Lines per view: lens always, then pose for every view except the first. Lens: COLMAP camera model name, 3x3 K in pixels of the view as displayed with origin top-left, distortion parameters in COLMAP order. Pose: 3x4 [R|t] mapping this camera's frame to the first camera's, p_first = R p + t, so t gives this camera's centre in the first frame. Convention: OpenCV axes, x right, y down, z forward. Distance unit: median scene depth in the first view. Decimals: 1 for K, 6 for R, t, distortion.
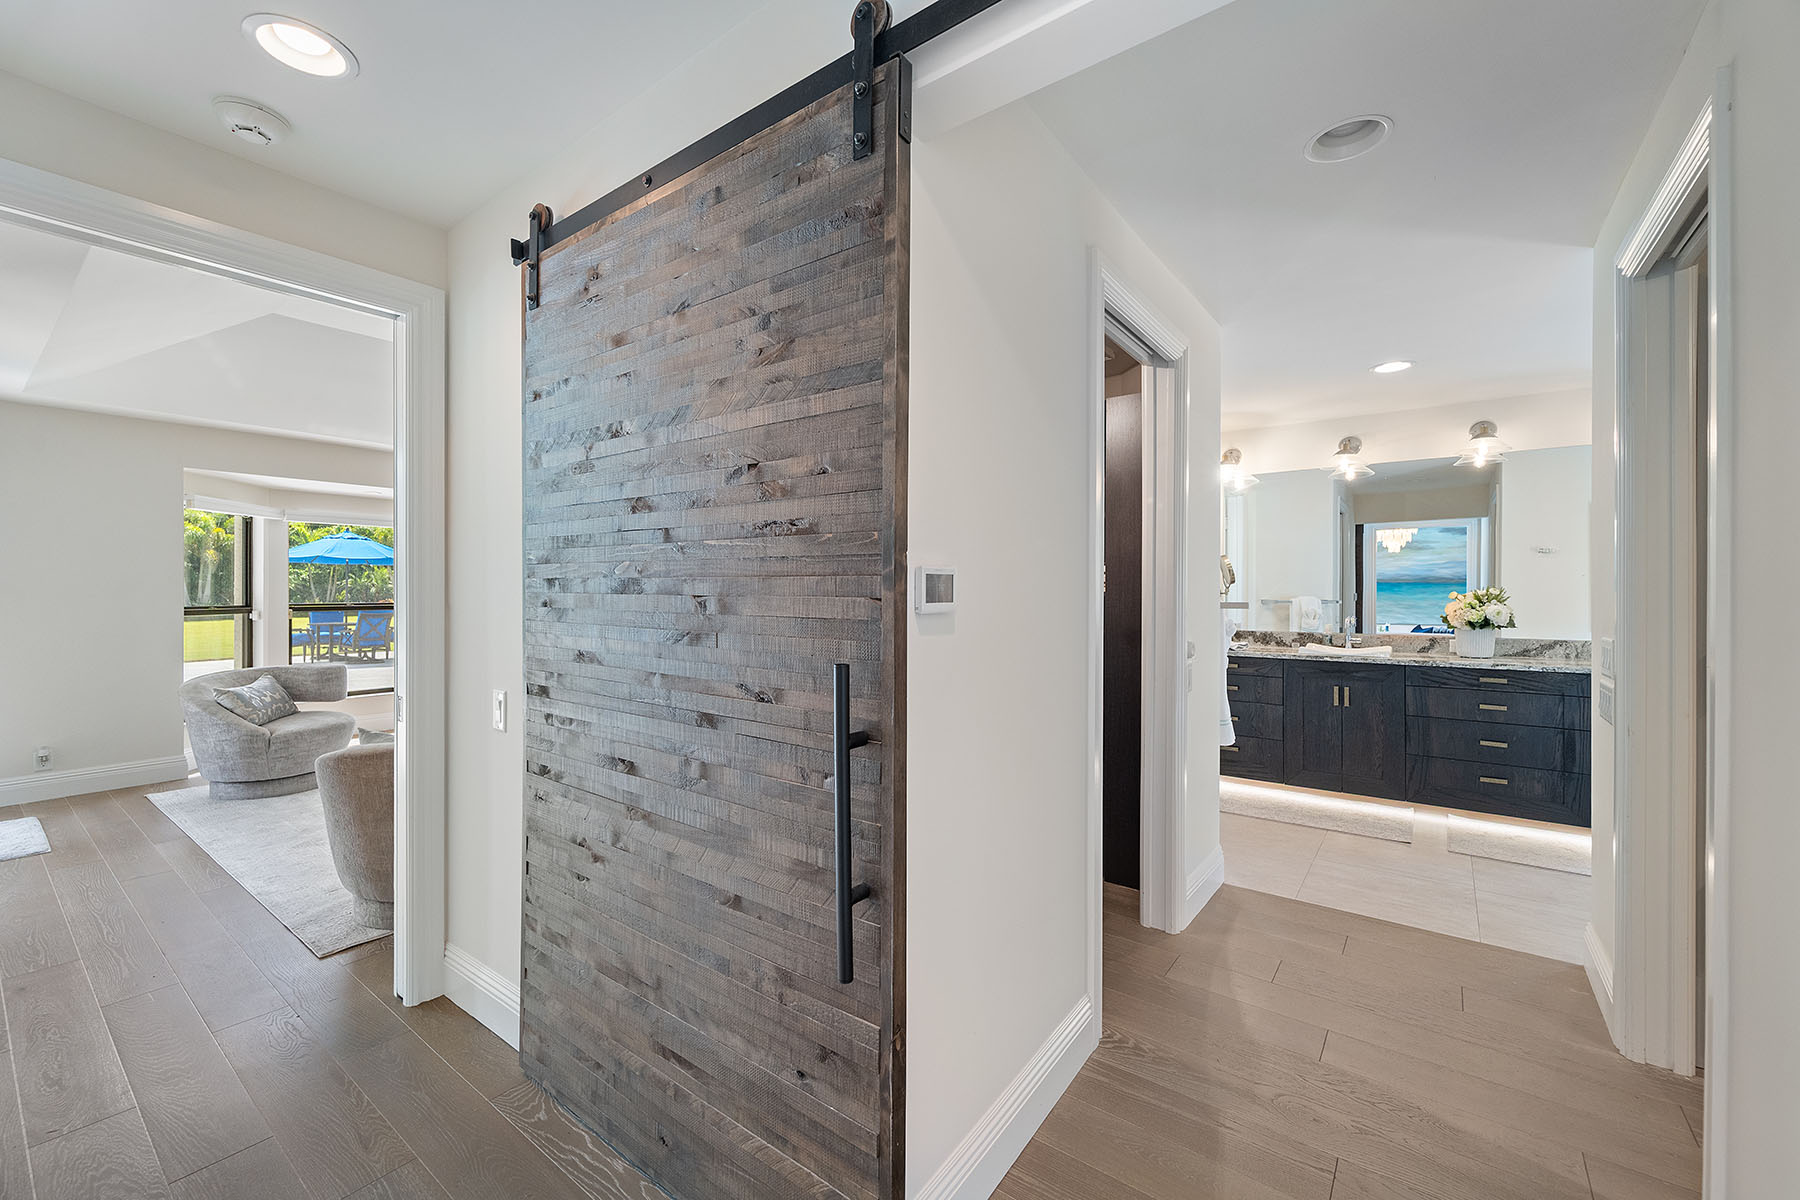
lens RADIAL K [[724.3, 0, 890.6], [0, 724.3, 590.6], [0, 0, 1]] dist [0.005353, -0.001466]
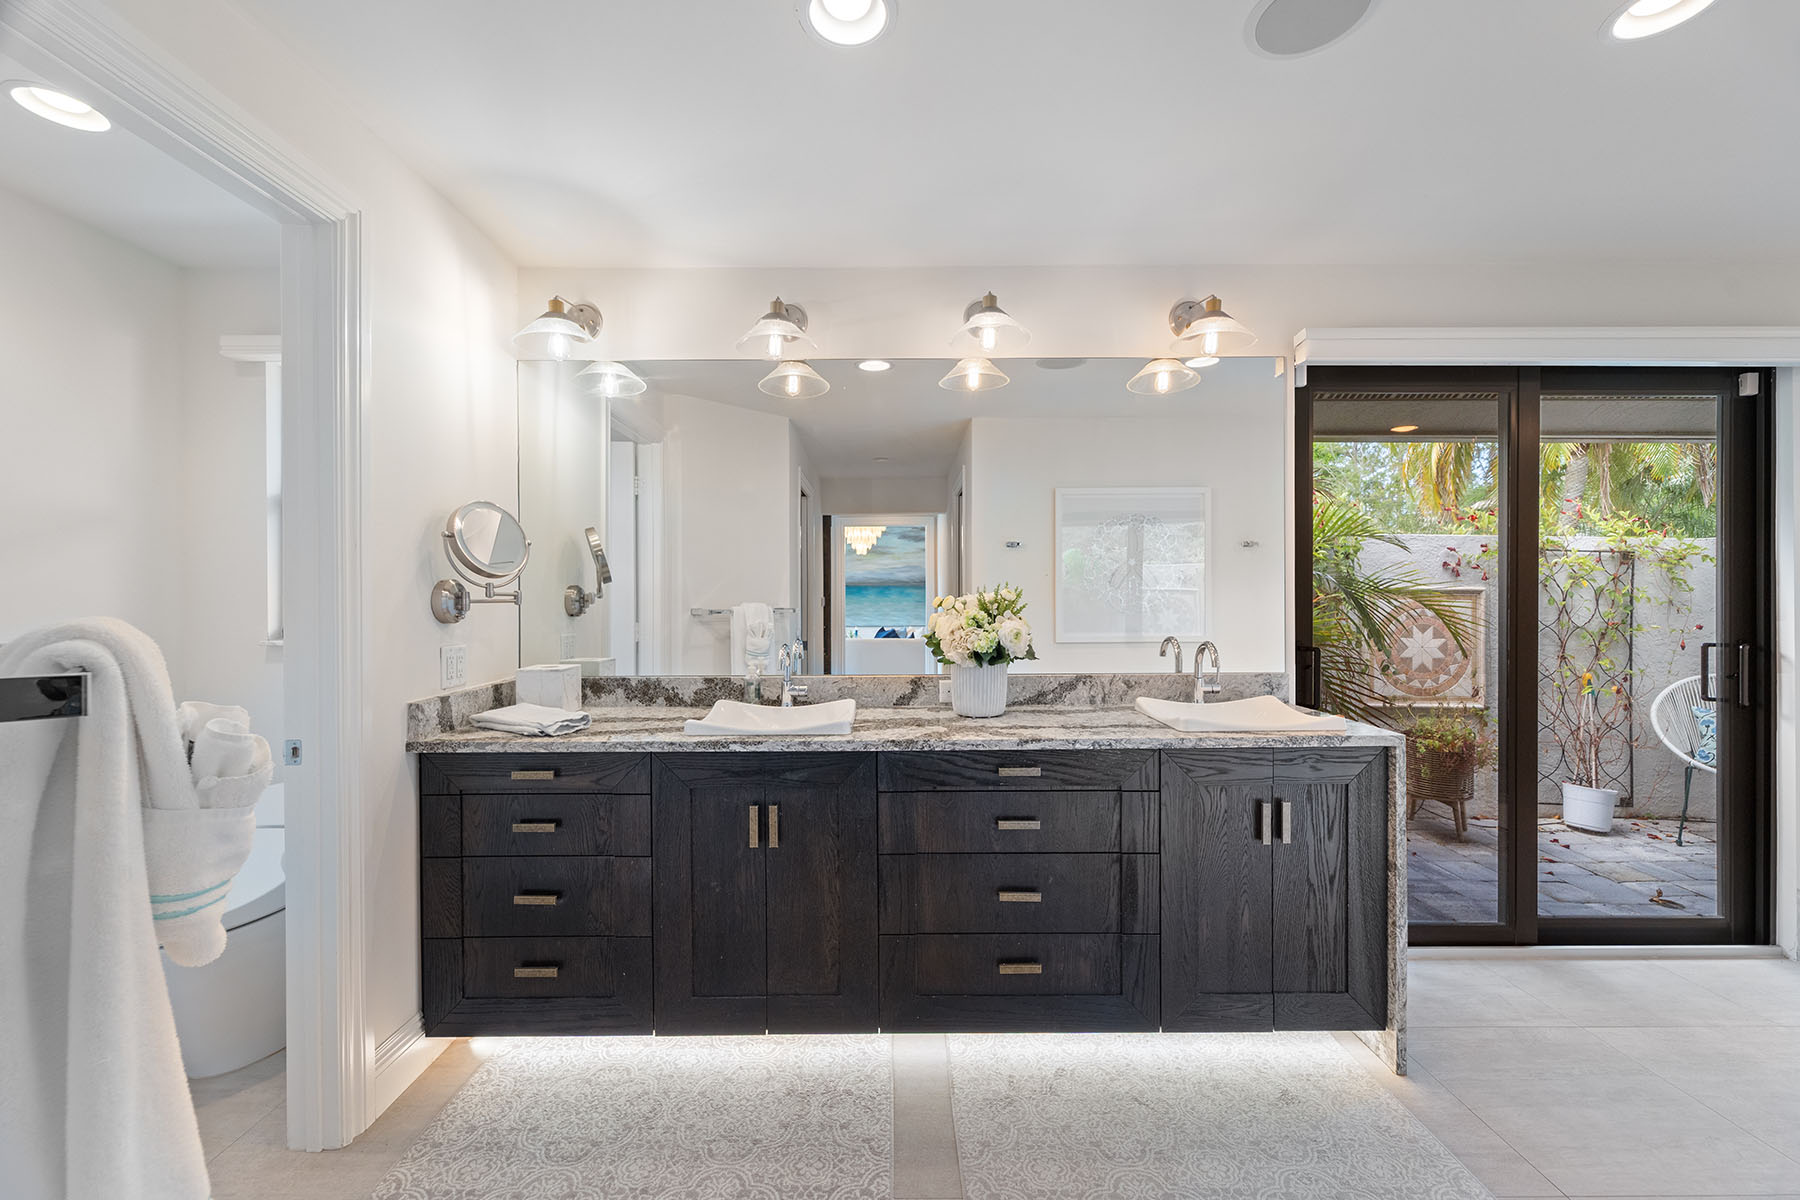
lens RADIAL K [[724.3, 0, 892.4], [0, 724.3, 597.8], [0, 0, 1]] dist [0.005353, -0.001466]
pose [[0.797791, -0.007452, 0.602888, 0.412151], [0.005747, 0.999972, 0.004755, 0.000261], [-0.602906, -0.000329, 0.797812, 0.588230]]
